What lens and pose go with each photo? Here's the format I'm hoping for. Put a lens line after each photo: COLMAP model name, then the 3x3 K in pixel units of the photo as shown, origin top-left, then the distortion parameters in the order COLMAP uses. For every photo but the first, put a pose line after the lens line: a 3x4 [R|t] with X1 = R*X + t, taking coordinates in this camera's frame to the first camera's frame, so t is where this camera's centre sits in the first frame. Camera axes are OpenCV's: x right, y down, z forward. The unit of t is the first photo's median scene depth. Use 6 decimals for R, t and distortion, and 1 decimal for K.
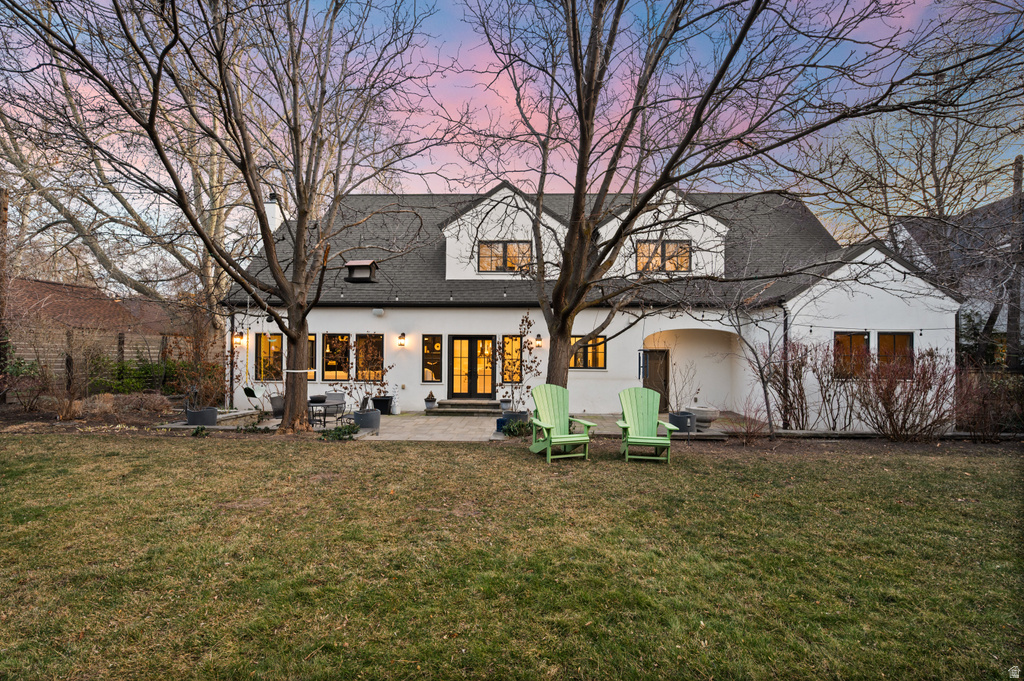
lens RADIAL K [[475.8, 0, 509.2], [0, 475.8, 340.8], [0, 0, 1]] dist [-0.003129, -0.000201]
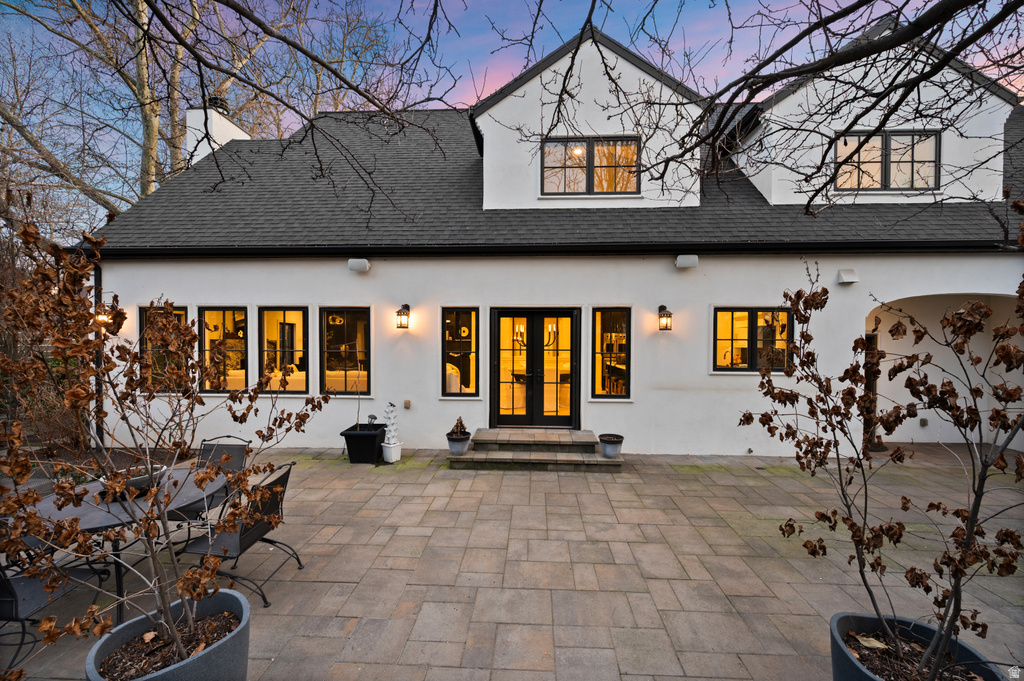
lens RADIAL K [[411.9, 0, 514.8], [0, 411.9, 338.5], [0, 0, 1]] dist [0.001449, 0.000093]
pose [[0.999954, -0.002664, -0.009170, -0.095639], [0.002919, 0.999606, 0.027925, 0.009190], [0.009092, -0.027951, 0.999568, 0.533585]]
